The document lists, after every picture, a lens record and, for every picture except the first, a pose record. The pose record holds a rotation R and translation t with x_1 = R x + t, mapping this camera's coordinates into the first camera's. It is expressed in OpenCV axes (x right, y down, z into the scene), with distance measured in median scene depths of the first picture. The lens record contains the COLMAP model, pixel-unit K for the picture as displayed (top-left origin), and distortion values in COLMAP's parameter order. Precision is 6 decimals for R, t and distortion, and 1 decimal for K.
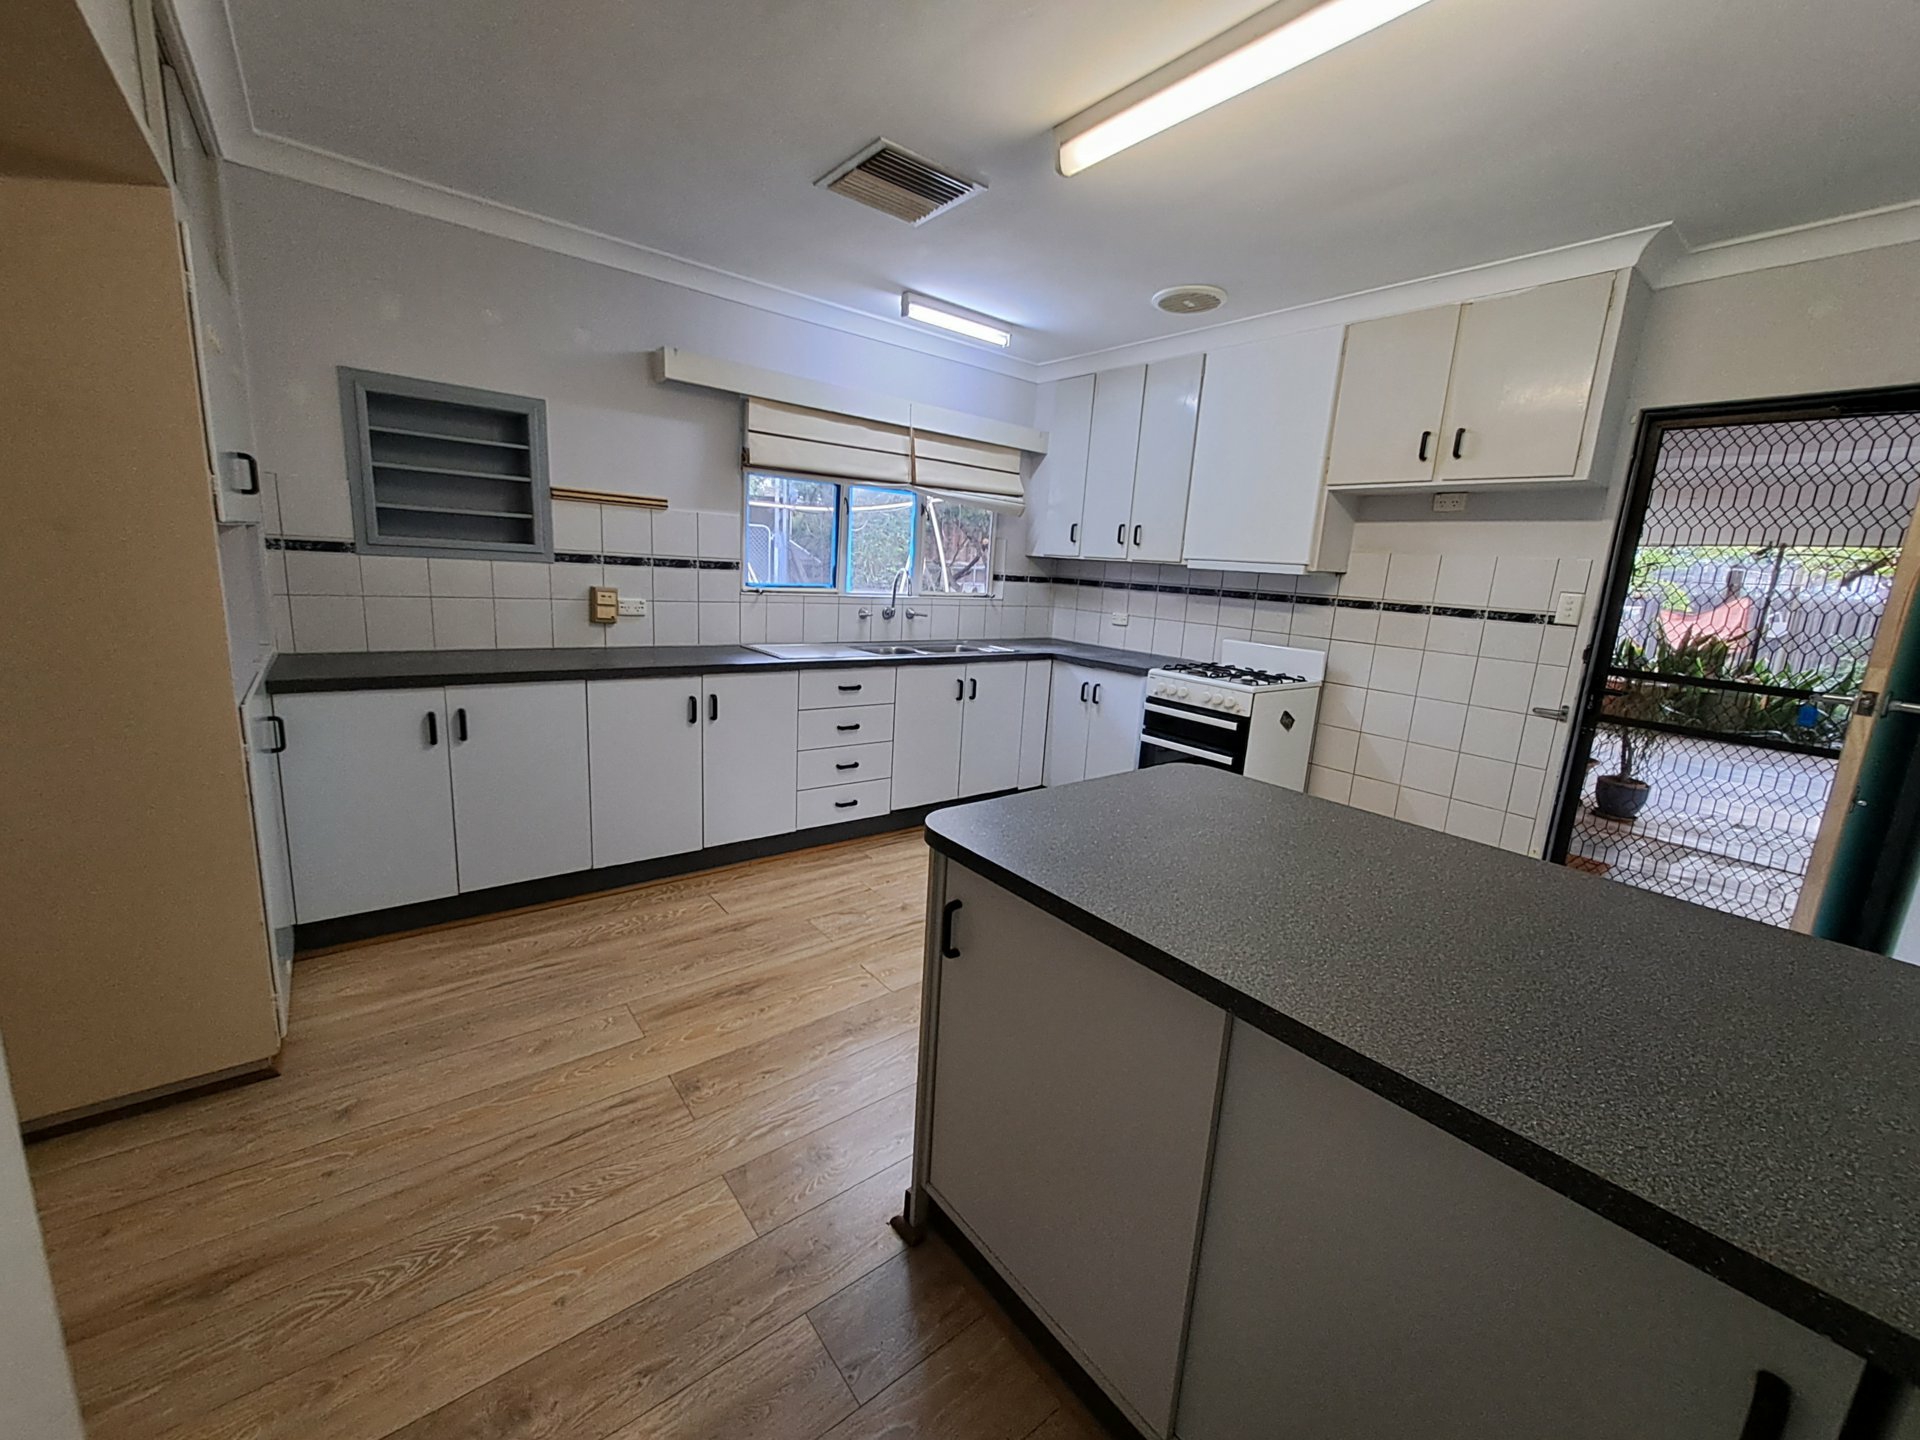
lens RADIAL K [[757.6, 0, 960.0], [0, 757.6, 720.0], [0, 0, 1]] dist [0.001257, 0.000015]
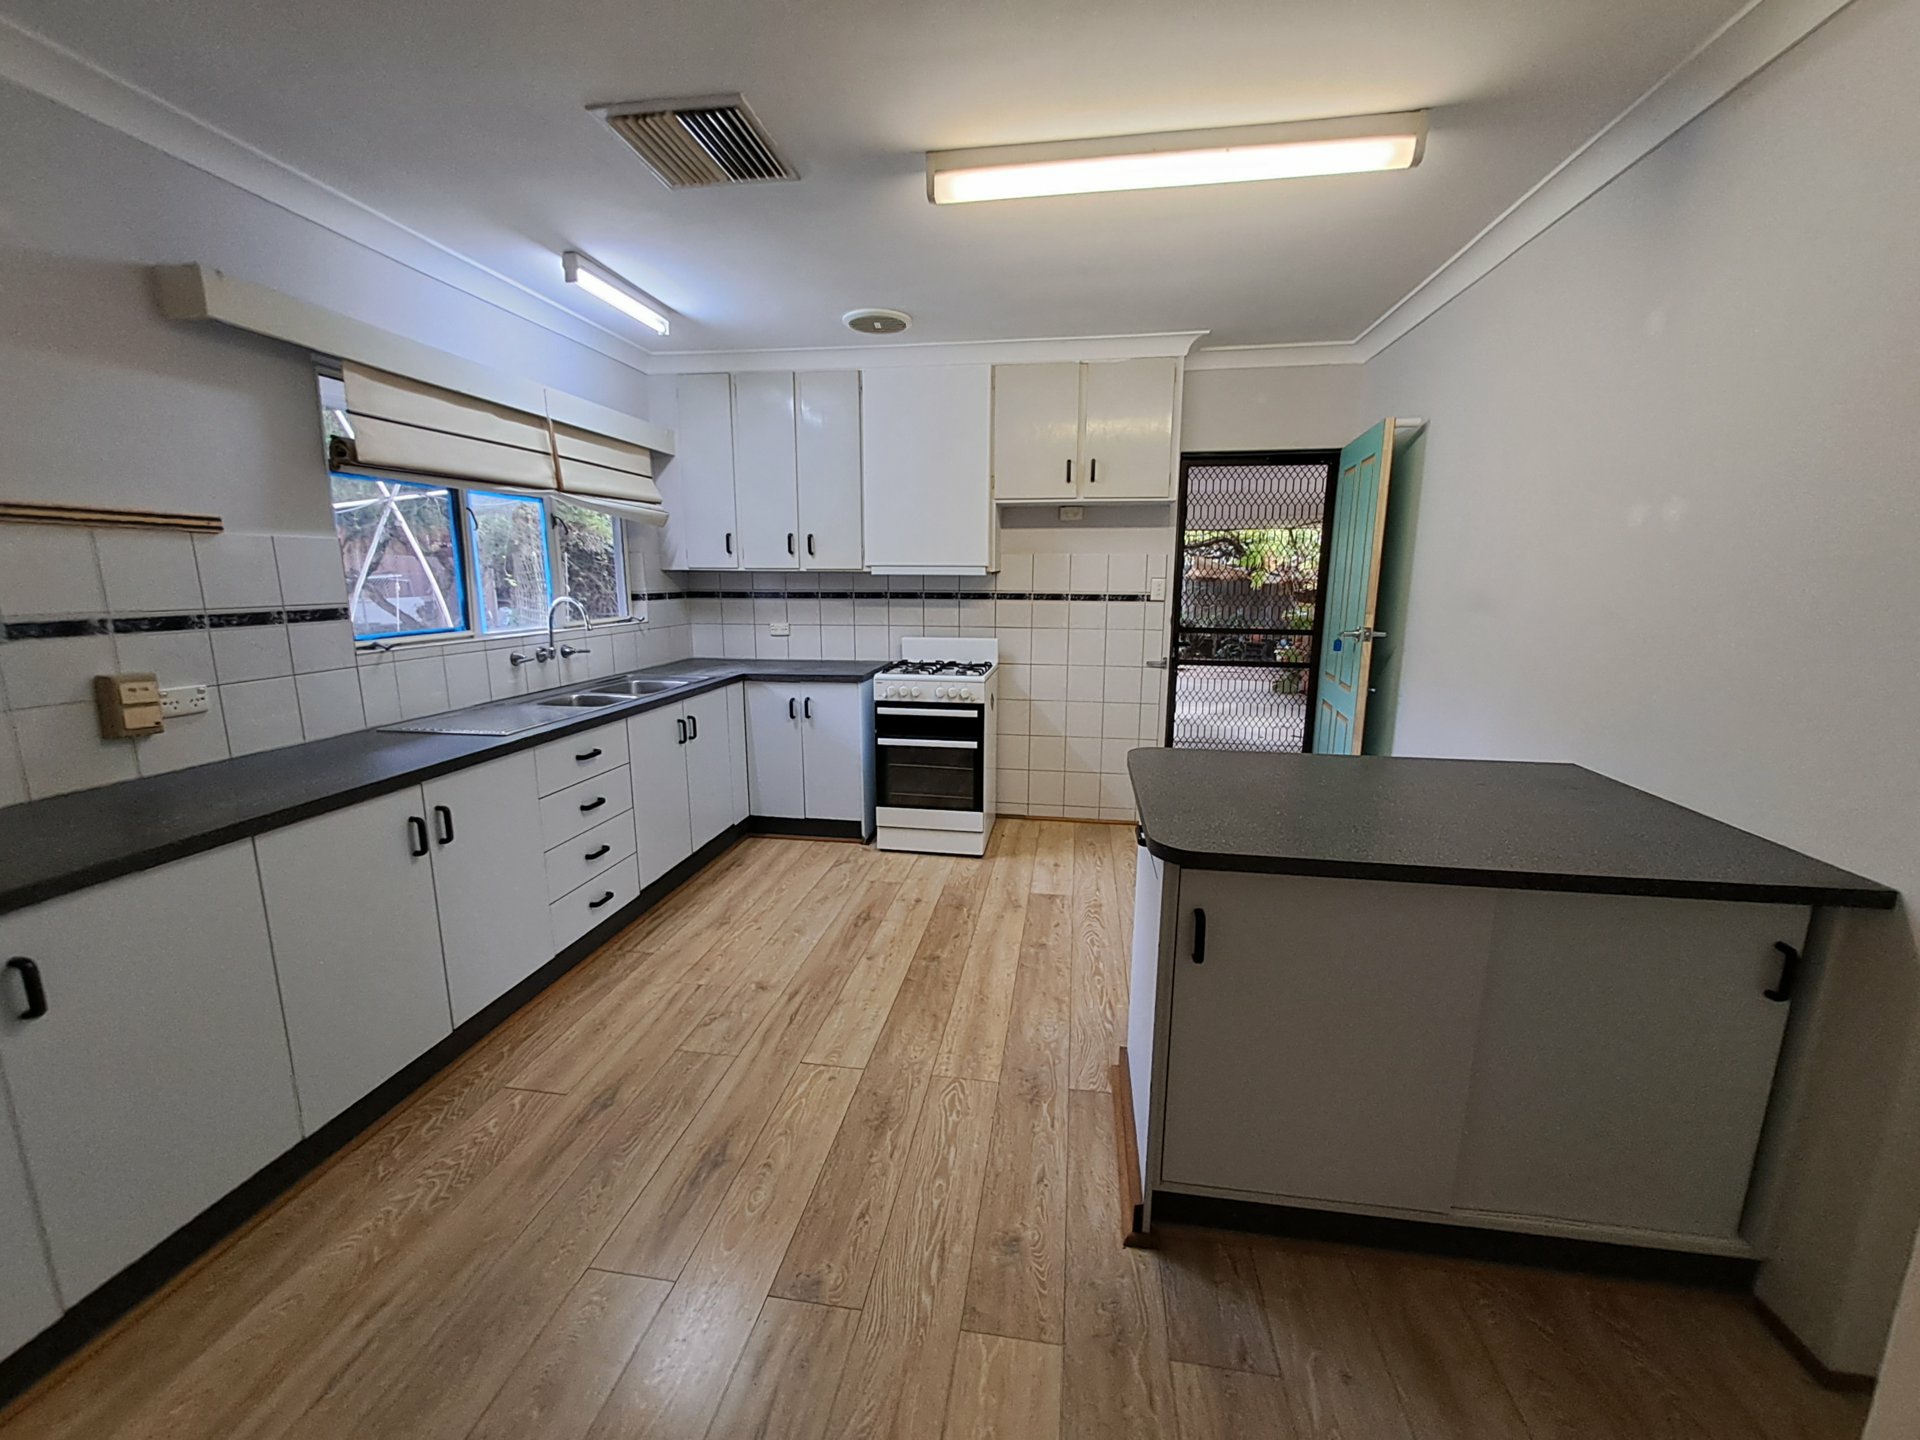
lens RADIAL K [[762.4, 0, 960.0], [0, 762.4, 720.0], [0, 0, 1]] dist [-0.002455, -0.000380]
pose [[0.730864, -0.185962, 0.656701, -0.362732], [0.179475, 0.980669, 0.077958, -0.068264], [-0.658503, 0.060885, 0.750111, 0.152244]]
